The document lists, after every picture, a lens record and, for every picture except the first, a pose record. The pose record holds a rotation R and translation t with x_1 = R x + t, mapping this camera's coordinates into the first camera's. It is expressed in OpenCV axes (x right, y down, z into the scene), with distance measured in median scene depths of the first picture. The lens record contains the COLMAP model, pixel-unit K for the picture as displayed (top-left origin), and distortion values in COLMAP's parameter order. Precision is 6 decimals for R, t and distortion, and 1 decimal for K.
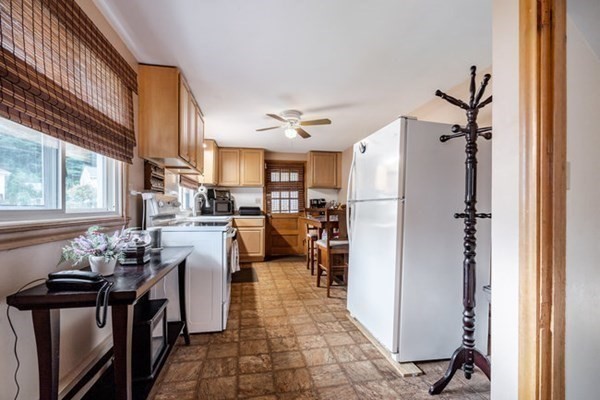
lens RADIAL K [[273.3, 0, 298.4], [0, 273.3, 202.1], [0, 0, 1]] dist [0.012541, 0.000298]
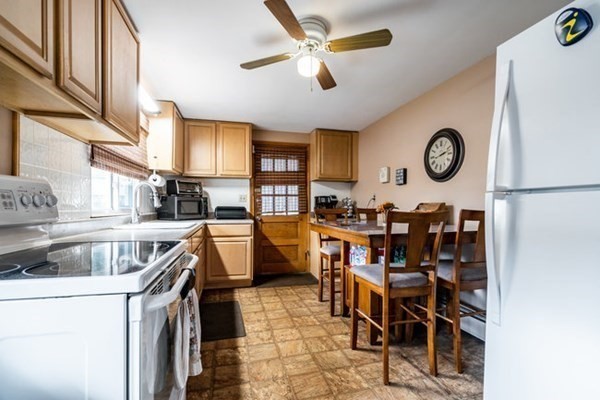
lens RADIAL K [[273.3, 0, 301.3], [0, 273.3, 205.4], [0, 0, 1]] dist [0.012541, 0.000298]
pose [[0.997349, 0.000597, 0.072761, -0.054570], [-0.001474, 0.999927, 0.012004, 0.005705], [-0.072748, -0.012079, 0.997277, 0.320019]]
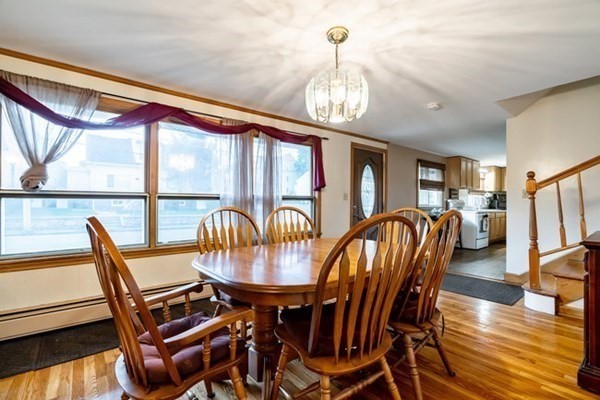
lens RADIAL K [[273.3, 0, 299.0], [0, 273.3, 200.3], [0, 0, 1]] dist [0.012541, 0.000298]
pose [[0.459706, -0.008245, -0.888033, 0.661105], [0.011450, 0.999929, -0.003357, -0.016421], [0.887997, -0.008625, 0.459768, -0.903212]]
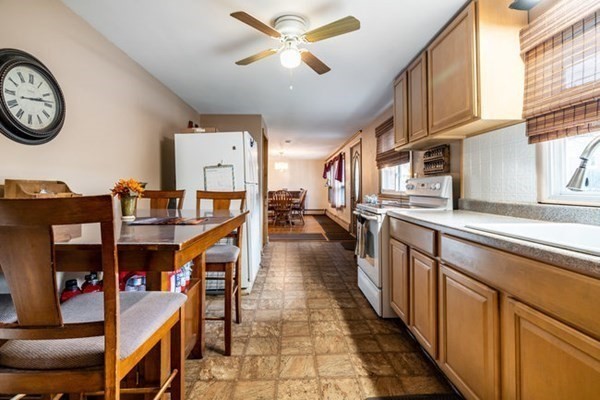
lens RADIAL K [[273.3, 0, 300.6], [0, 273.3, 193.7], [0, 0, 1]] dist [0.012541, 0.000298]
pose [[-0.987968, -0.003771, 0.154615, -0.090587], [-0.003500, 0.999992, 0.002026, 0.018410], [-0.154622, 0.001460, -0.987973, 1.042418]]
